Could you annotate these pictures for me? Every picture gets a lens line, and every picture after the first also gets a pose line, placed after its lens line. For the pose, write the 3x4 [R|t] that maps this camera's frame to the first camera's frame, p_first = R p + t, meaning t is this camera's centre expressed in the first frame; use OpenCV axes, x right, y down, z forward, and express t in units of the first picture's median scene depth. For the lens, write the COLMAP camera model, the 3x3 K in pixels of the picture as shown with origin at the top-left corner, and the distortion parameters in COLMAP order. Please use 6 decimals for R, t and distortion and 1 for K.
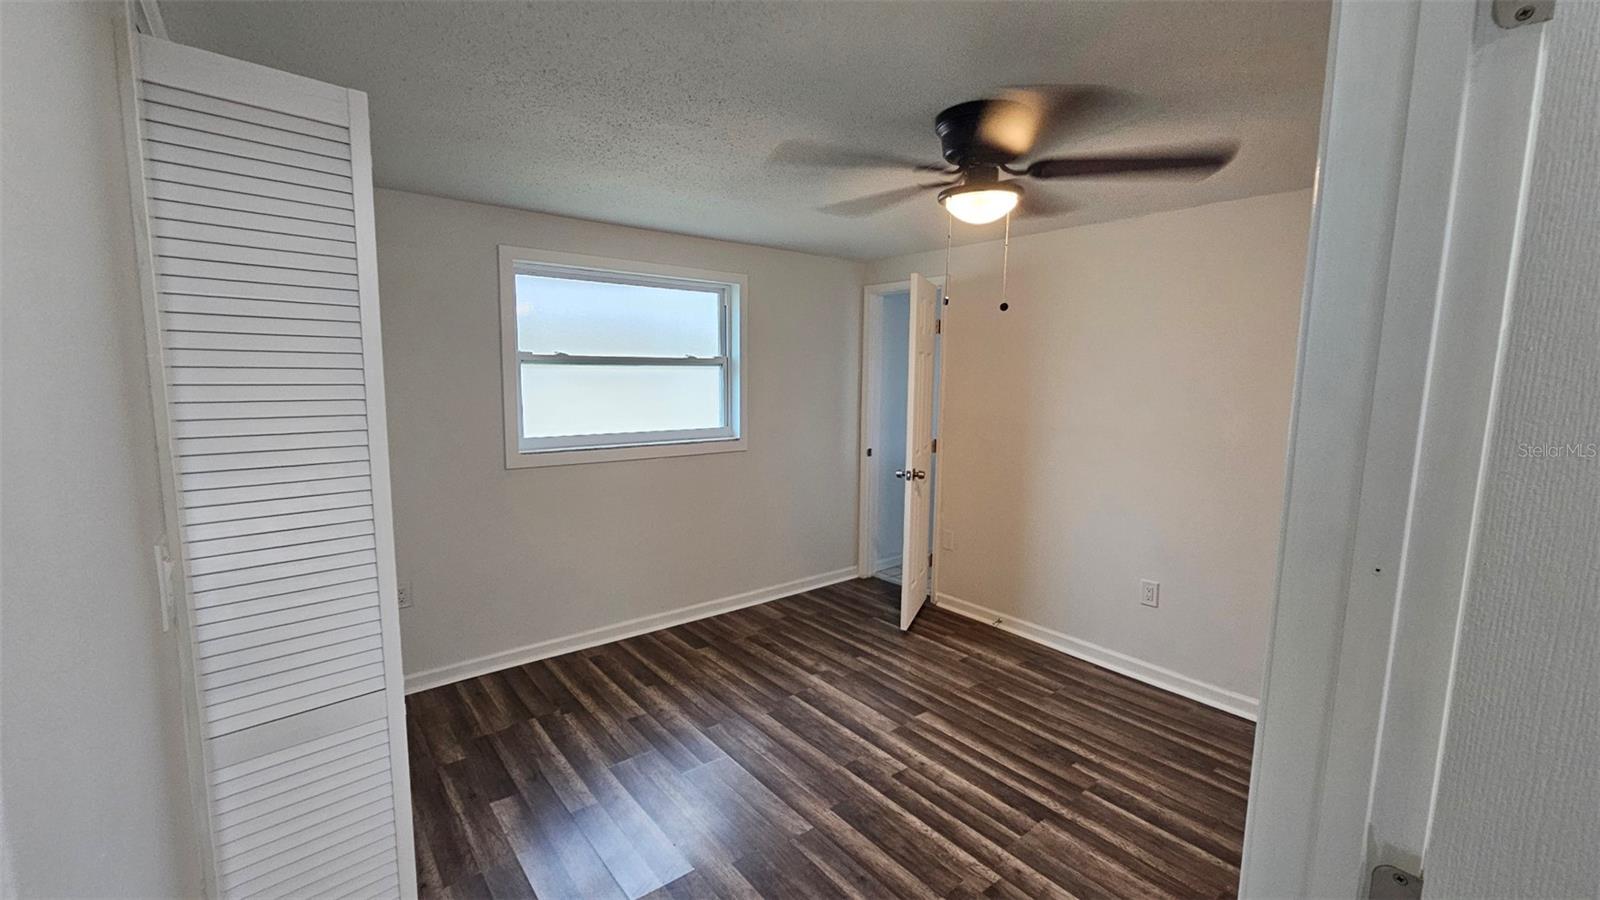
lens RADIAL K [[659.7, 0, 797.8], [0, 659.7, 450.5], [0, 0, 1]] dist [0.002340, 0.000741]
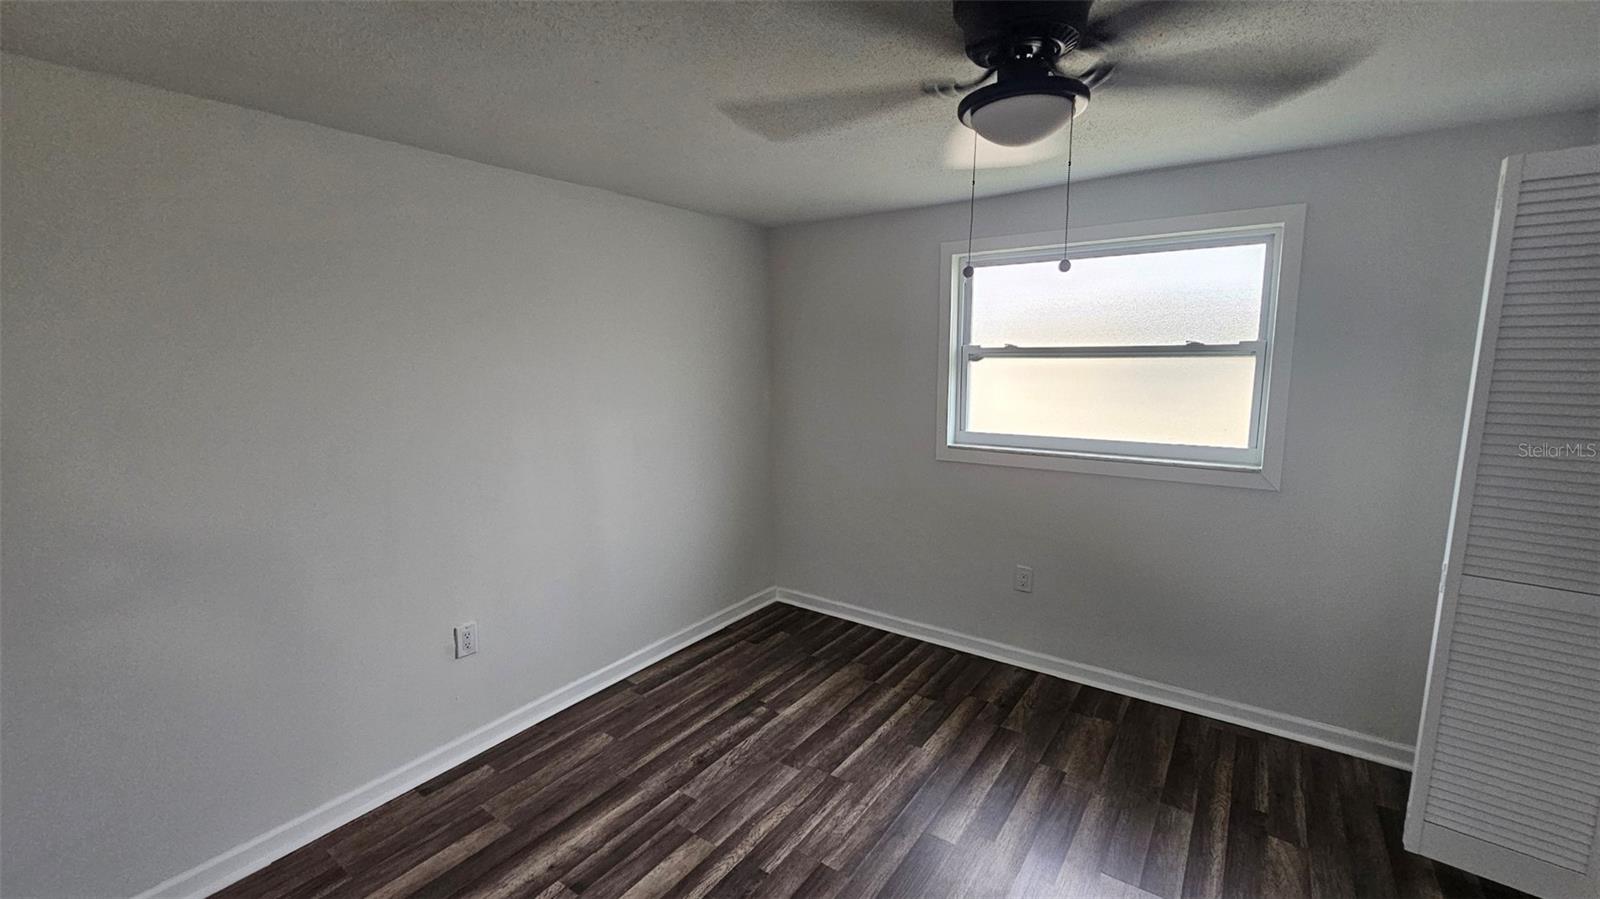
lens RADIAL K [[659.7, 0, 797.8], [0, 659.7, 450.0], [0, 0, 1]] dist [0.002340, 0.000741]
pose [[0.277835, 0.122233, -0.952820, 0.460149], [-0.112113, 0.989219, 0.094211, -0.056740], [0.954064, 0.080648, 0.288544, 0.466284]]
